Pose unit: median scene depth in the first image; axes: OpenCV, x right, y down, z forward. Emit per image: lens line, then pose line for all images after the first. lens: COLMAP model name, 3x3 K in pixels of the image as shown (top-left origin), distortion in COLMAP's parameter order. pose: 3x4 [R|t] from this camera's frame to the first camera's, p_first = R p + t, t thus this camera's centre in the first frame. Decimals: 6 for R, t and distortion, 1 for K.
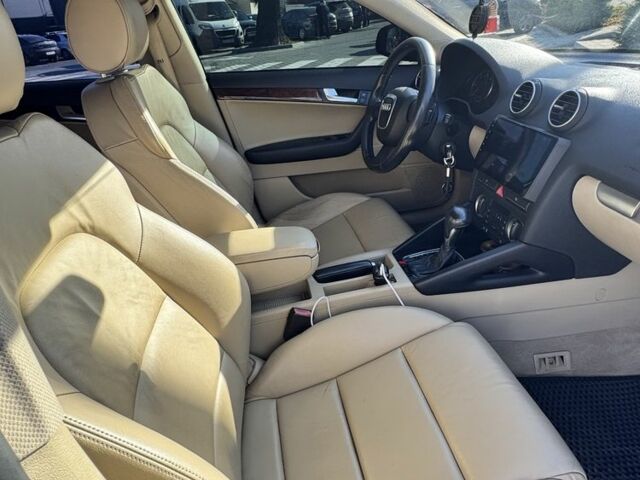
lens RADIAL K [[440.3, 0, 320.0], [0, 440.3, 240.0], [0, 0, 1]] dist [-0.001408, -0.001759]
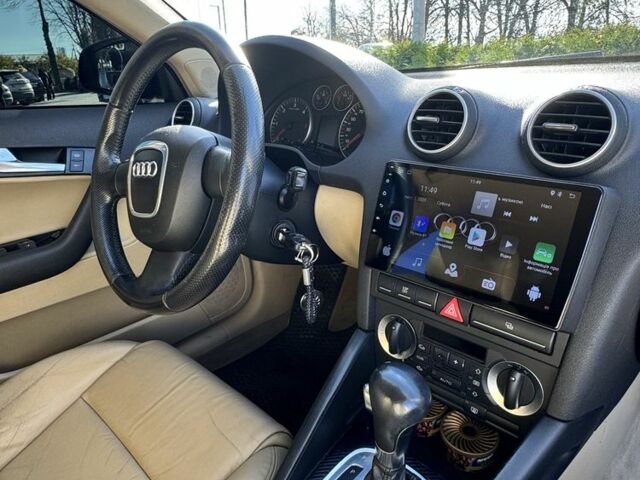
lens RADIAL K [[440.3, 0, 320.0], [0, 440.3, 240.0], [0, 0, 1]] dist [-0.001408, -0.001759]
pose [[0.813141, -0.177807, 0.554245, 0.038352], [0.256112, 0.964366, -0.066368, -0.177698], [-0.522694, 0.195915, 0.829704, 0.620513]]
